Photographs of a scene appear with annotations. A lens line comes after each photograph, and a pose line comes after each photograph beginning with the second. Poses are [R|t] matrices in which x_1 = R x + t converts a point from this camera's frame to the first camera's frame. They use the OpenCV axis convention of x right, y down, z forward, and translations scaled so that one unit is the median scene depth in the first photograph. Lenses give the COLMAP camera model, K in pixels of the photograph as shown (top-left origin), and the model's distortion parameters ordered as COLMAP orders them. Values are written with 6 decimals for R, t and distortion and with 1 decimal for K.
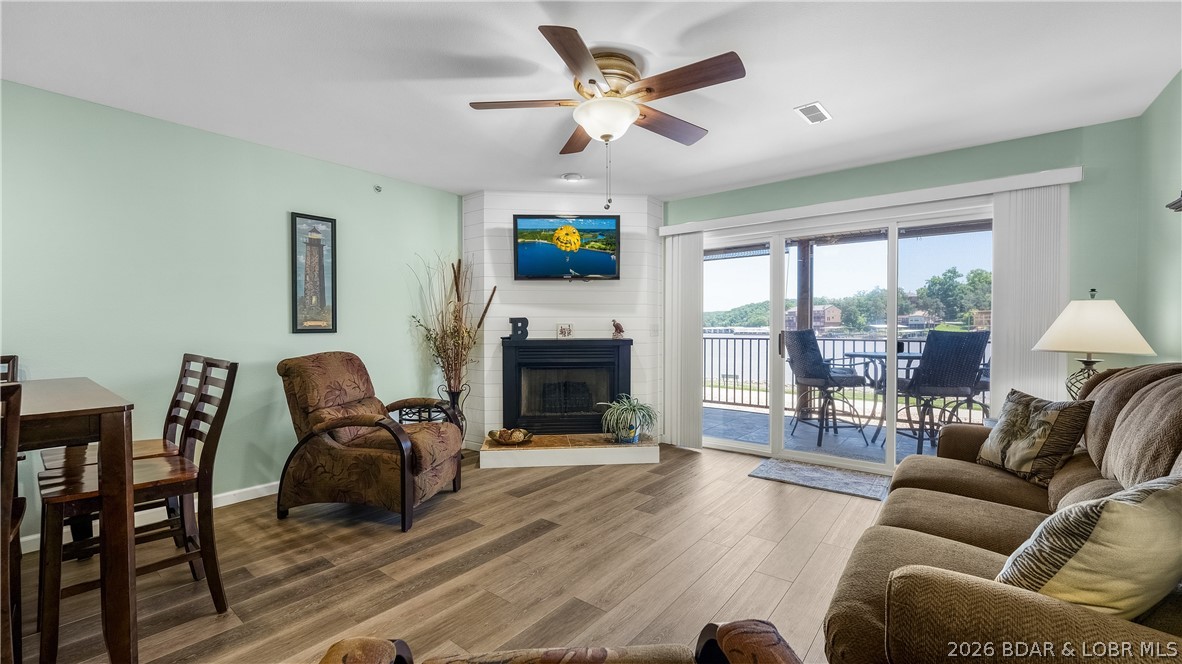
lens RADIAL K [[474.8, 0, 592.2], [0, 474.8, 335.5], [0, 0, 1]] dist [-0.000720, -0.000142]
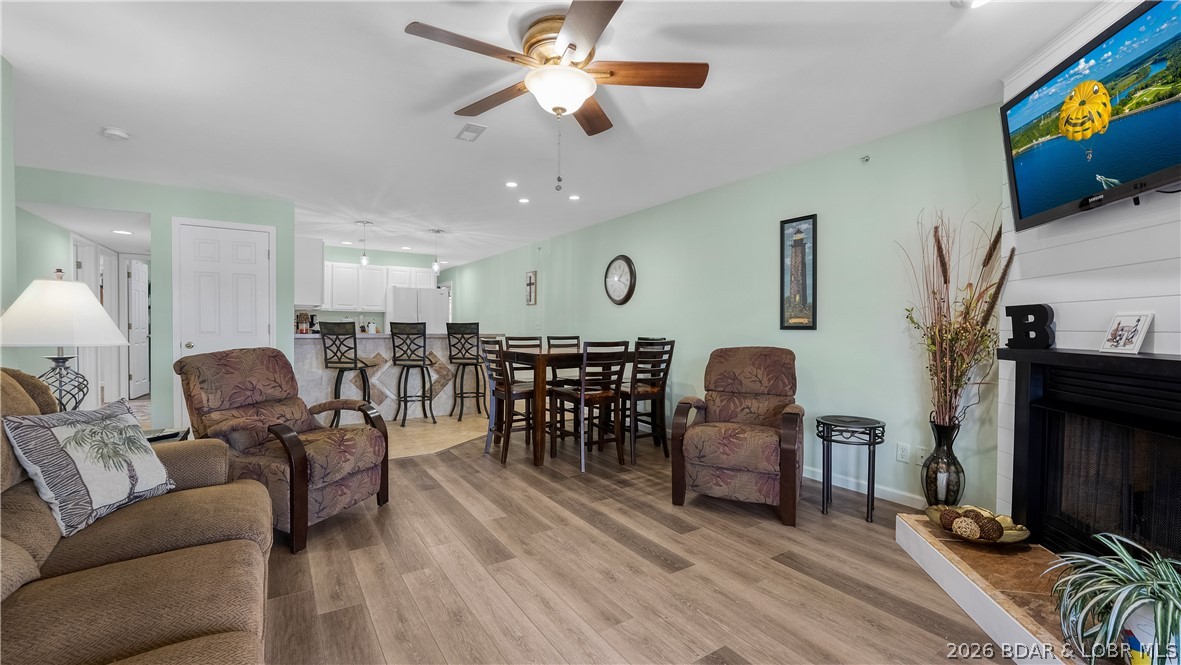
lens RADIAL K [[532.1, 0, 590.5], [0, 532.1, 332.5], [0, 0, 1]] dist [0.001394, -0.029548]
pose [[-0.354215, 0.014123, -0.935058, 0.682822], [-0.017460, 0.999612, 0.021712, -0.016488], [0.935001, 0.024017, -0.353830, 1.000576]]
